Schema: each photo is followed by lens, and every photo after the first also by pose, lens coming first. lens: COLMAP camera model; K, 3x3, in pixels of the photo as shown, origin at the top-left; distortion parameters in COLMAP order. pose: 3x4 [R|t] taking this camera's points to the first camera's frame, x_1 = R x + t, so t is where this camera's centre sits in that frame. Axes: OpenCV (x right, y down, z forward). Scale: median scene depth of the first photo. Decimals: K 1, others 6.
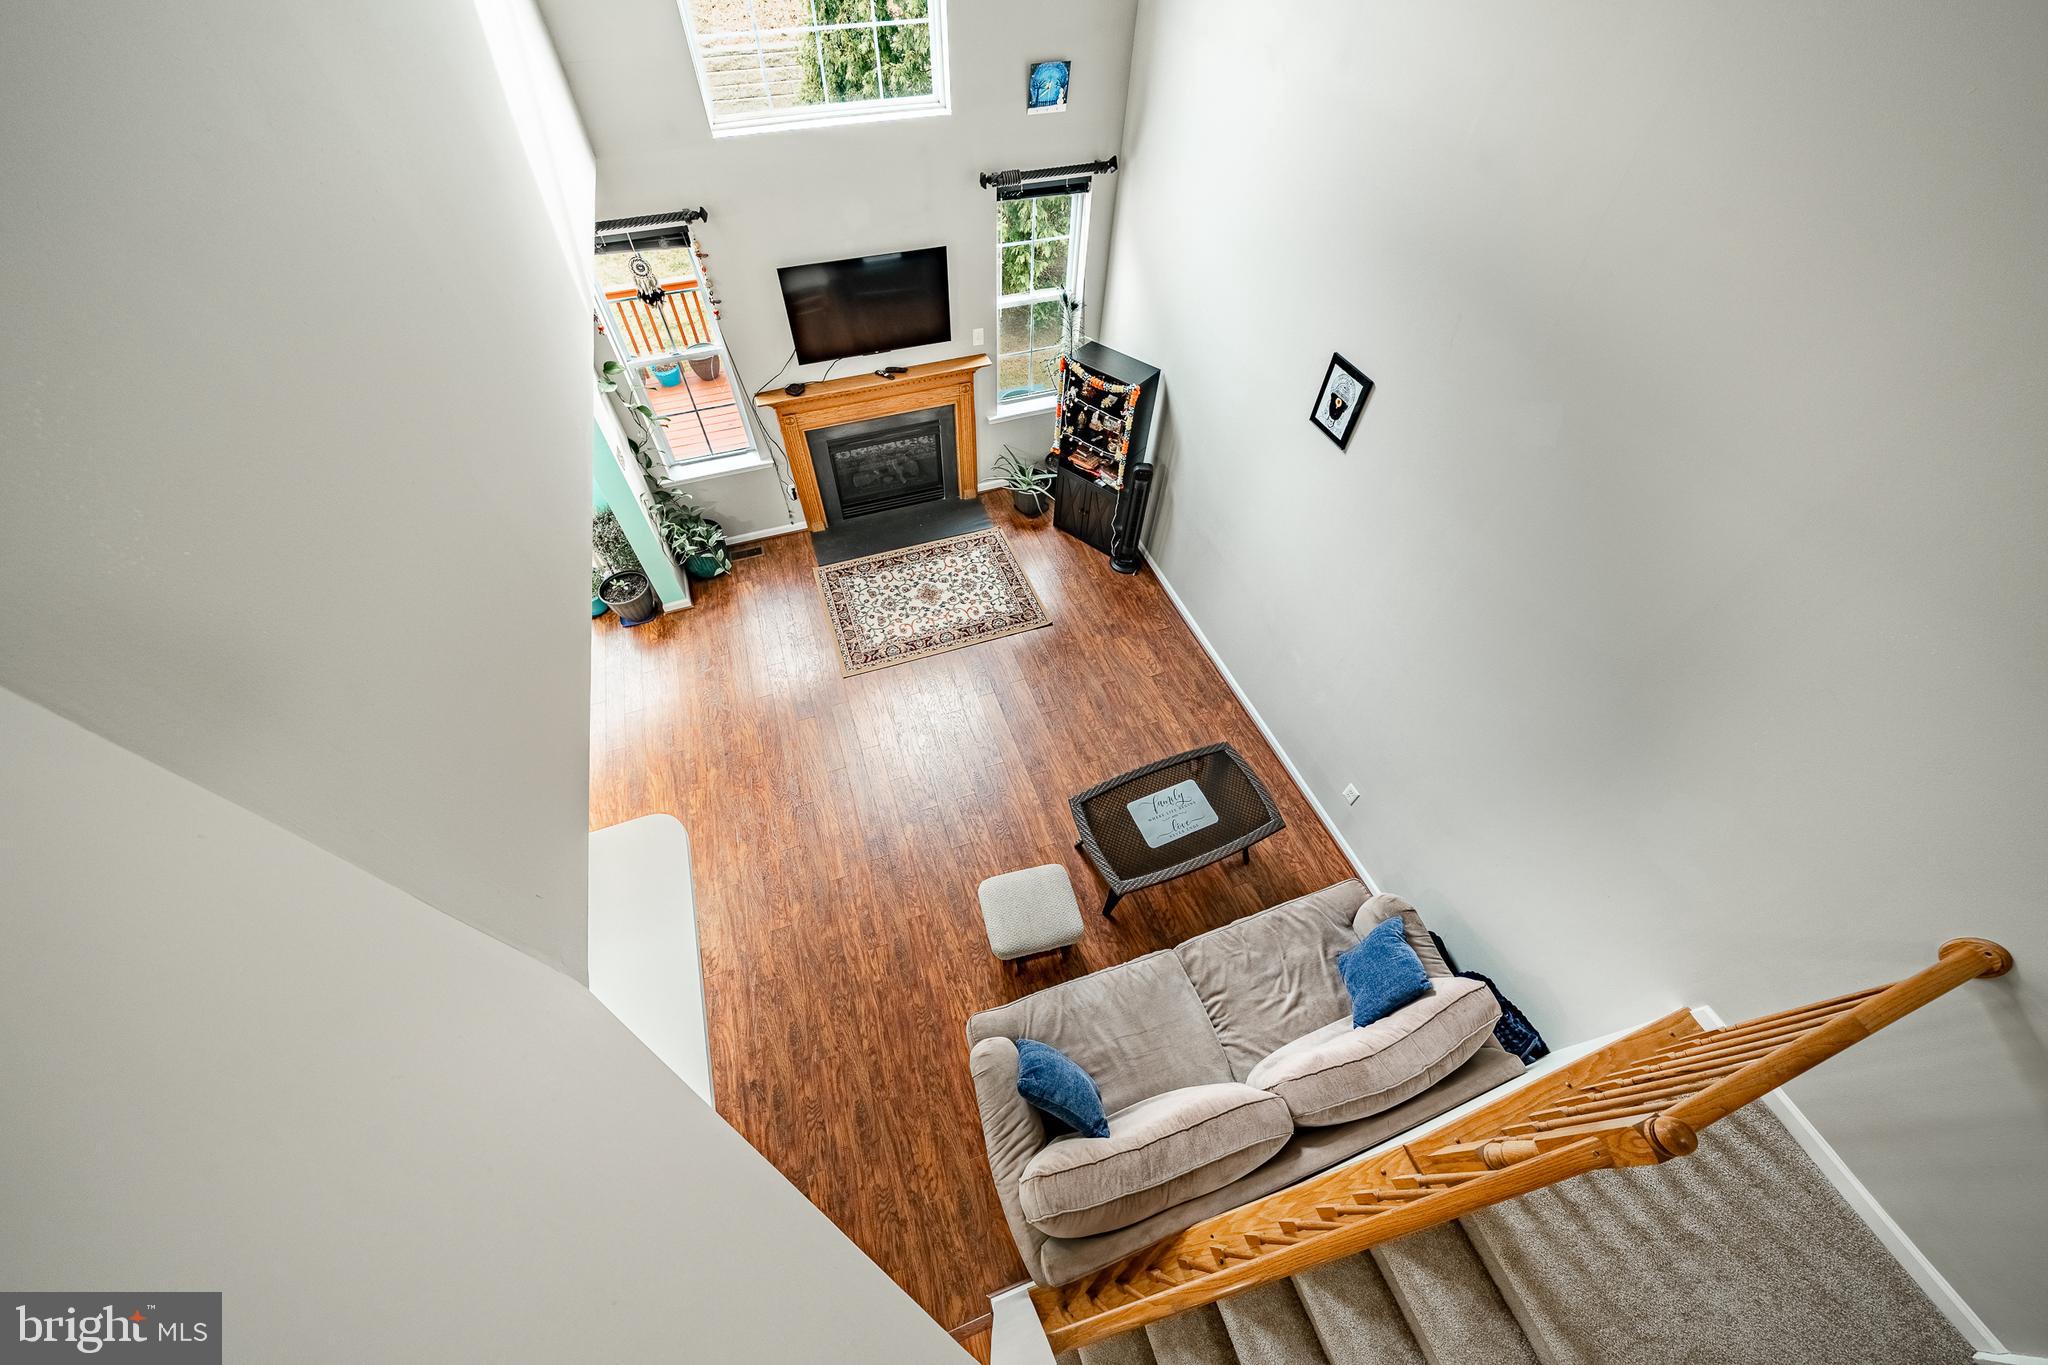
lens RADIAL K [[700.9, 0, 1014.3], [0, 700.9, 684.9], [0, 0, 1]] dist [0.000085, 0.000001]
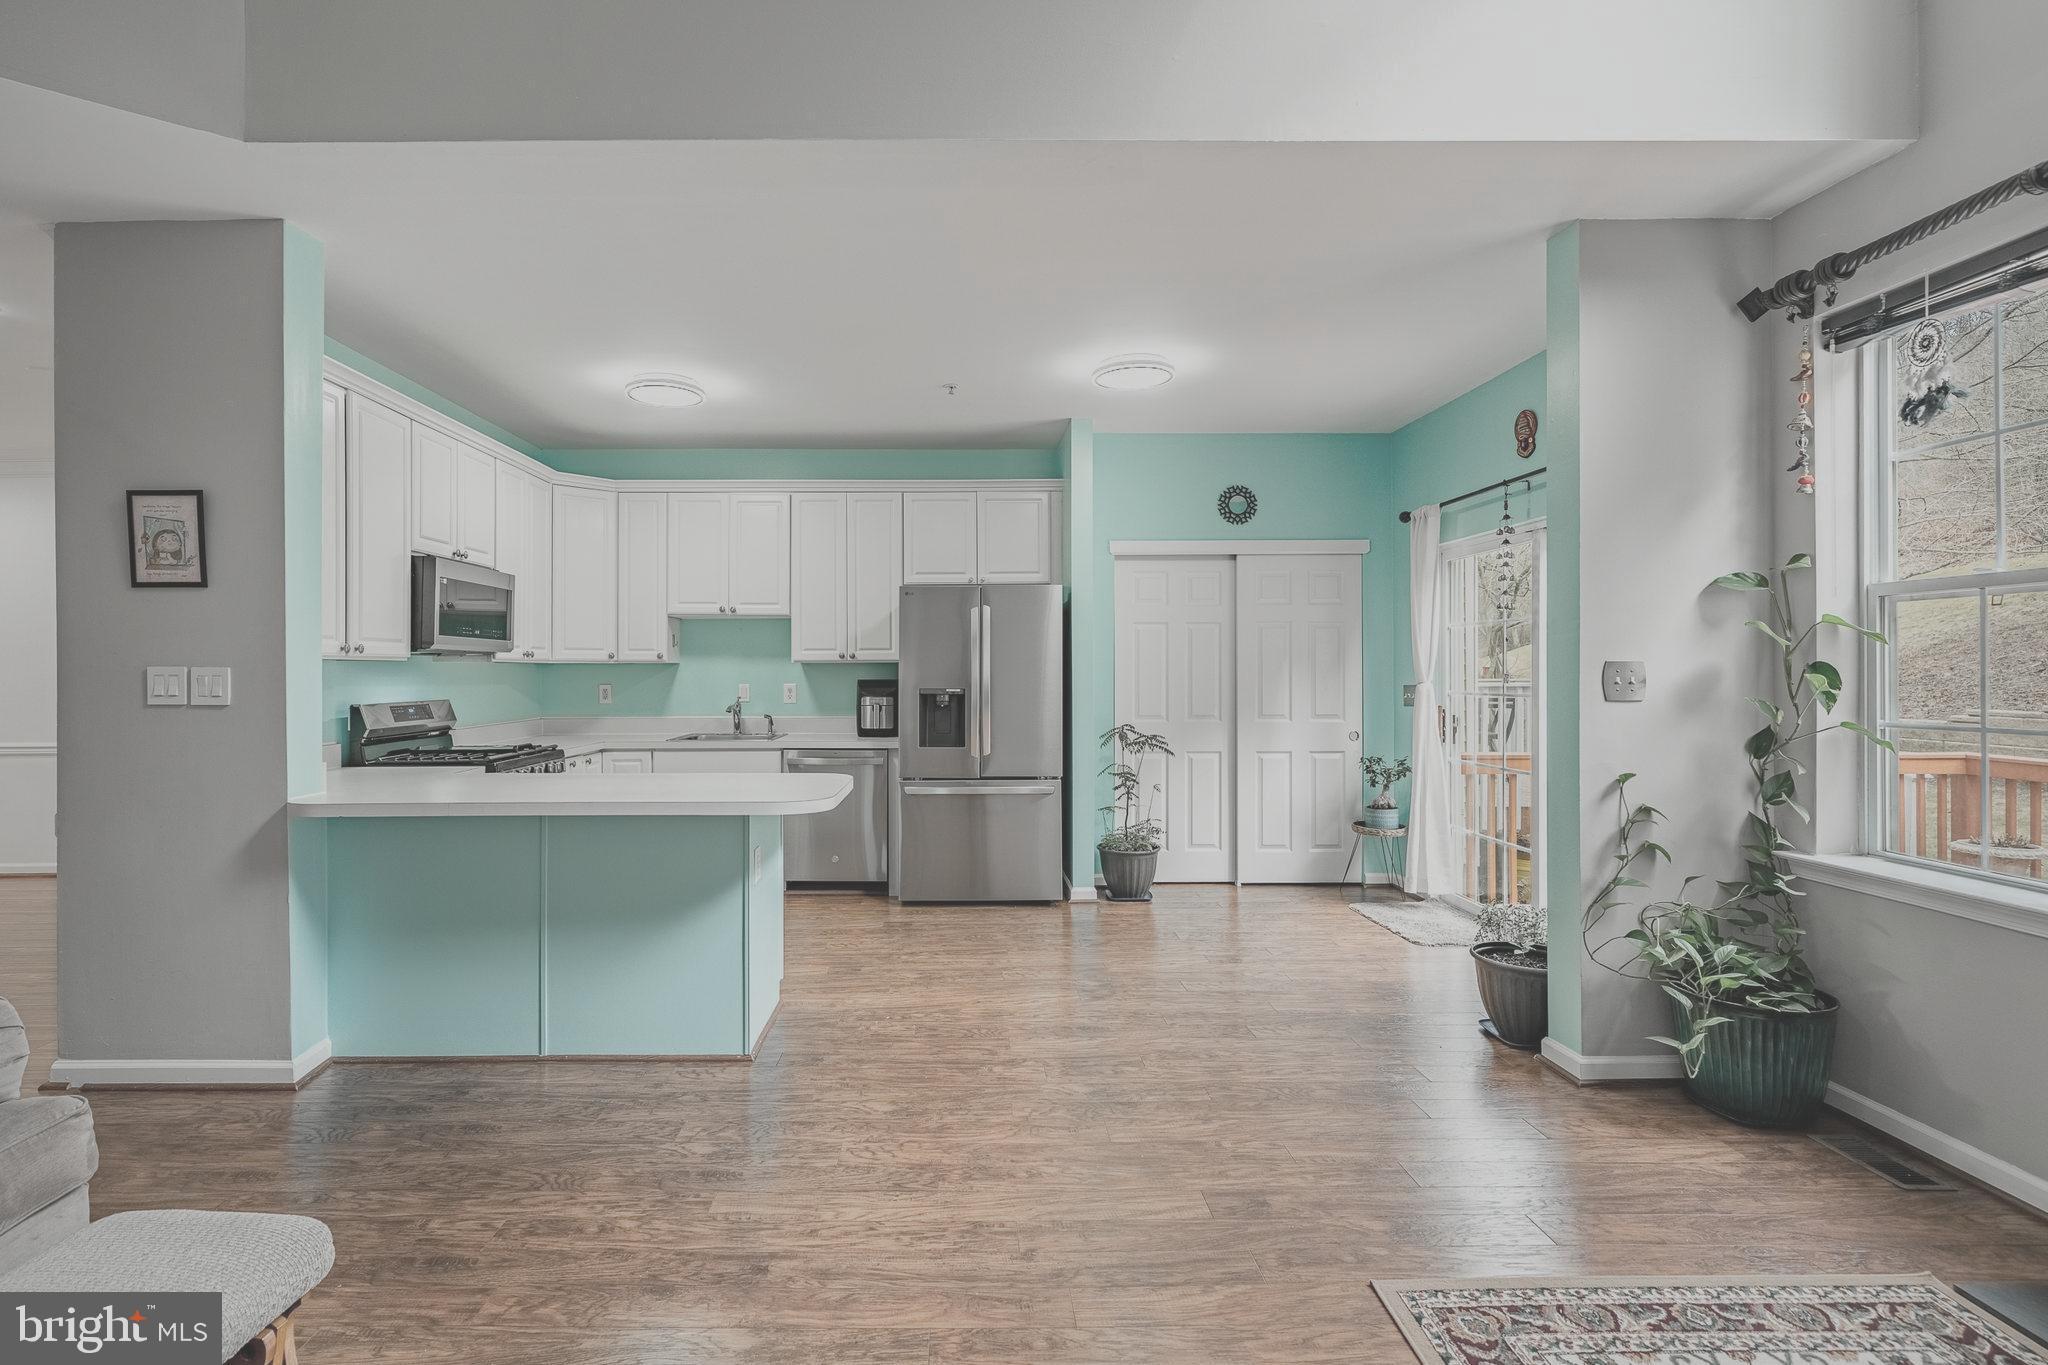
lens RADIAL K [[966.5, 0, 972.9], [0, 966.5, 675.5], [0, 0, 1]] dist [-0.005299, -0.000569]
pose [[-0.329245, -0.011749, -0.944172, 0.250454], [-0.751727, 0.608361, 0.254567, -0.181964], [0.571406, 0.793574, -0.209131, 1.001630]]
